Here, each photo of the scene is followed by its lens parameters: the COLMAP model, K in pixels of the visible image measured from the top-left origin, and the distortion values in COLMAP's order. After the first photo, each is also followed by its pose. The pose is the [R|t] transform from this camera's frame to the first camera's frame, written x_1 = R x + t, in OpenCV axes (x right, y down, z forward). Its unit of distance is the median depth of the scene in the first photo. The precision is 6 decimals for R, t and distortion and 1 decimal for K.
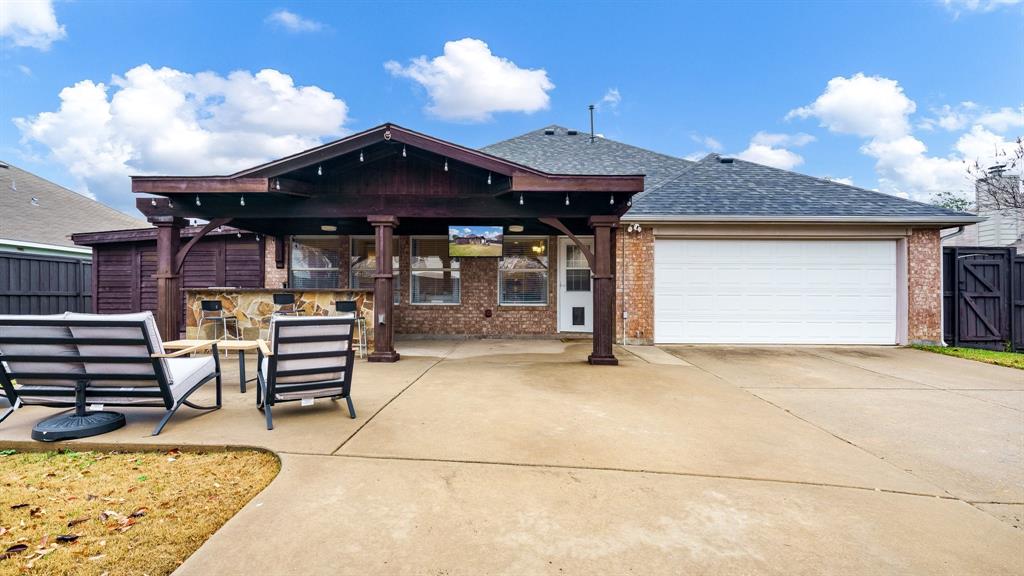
lens RADIAL K [[468.2, 0, 509.4], [0, 468.2, 284.7], [0, 0, 1]] dist [-0.002531, -0.000591]
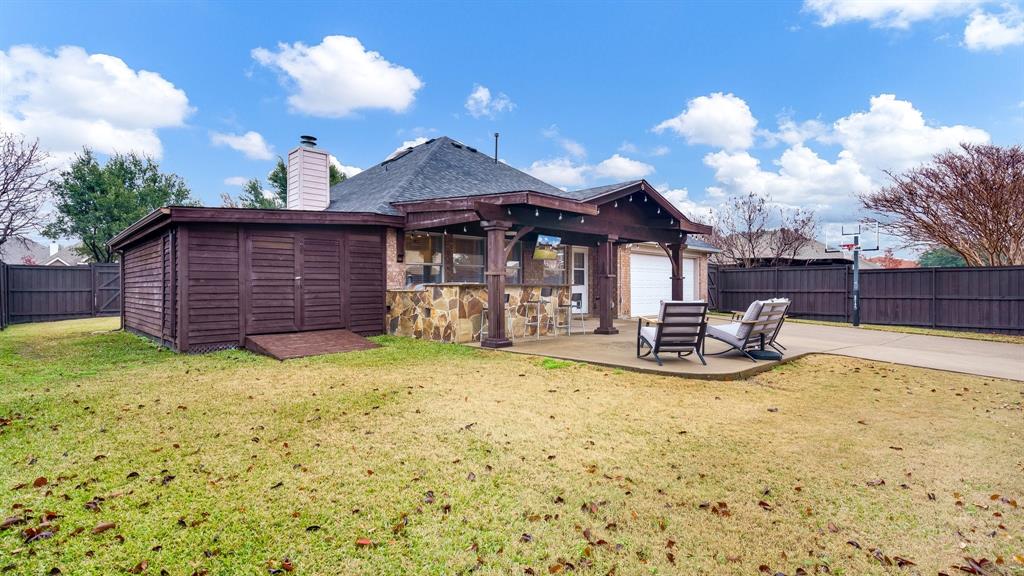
lens RADIAL K [[491.5, 0, 512.5], [0, 491.5, 288.8], [0, 0, 1]] dist [0.000950, 0.000544]
pose [[0.715011, -0.004808, 0.699096, -1.308267], [-0.010693, 0.999784, 0.017813, 0.001141], [-0.699031, -0.020212, 0.714806, 0.080364]]
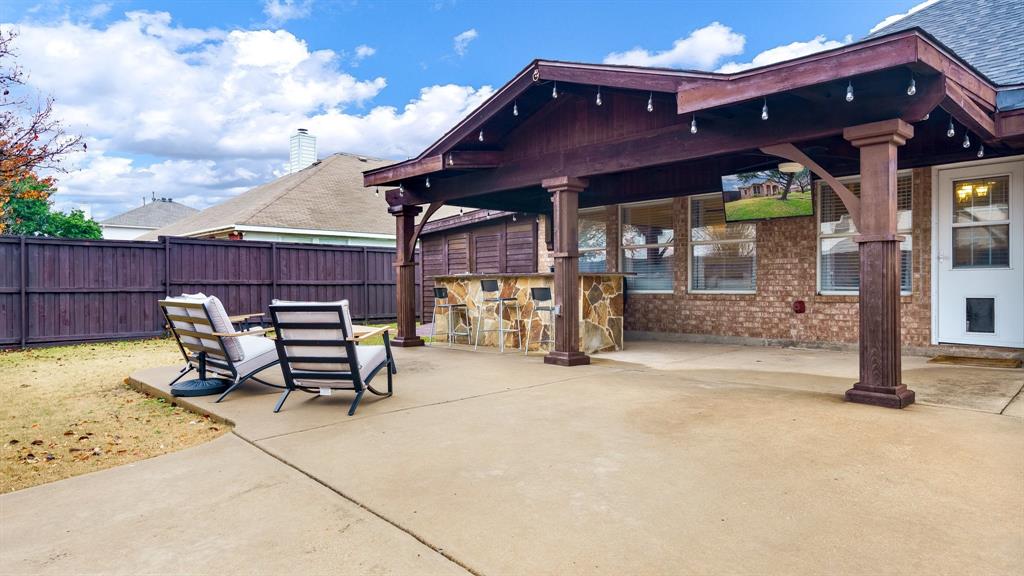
lens RADIAL K [[623.5, 0, 514.1], [0, 623.5, 283.0], [0, 0, 1]] dist [0.004626, -0.004797]
pose [[0.708388, -0.009931, -0.705753, 0.334738], [0.026890, 0.999555, 0.012925, 0.010043], [0.705310, -0.028134, 0.708340, 0.168758]]
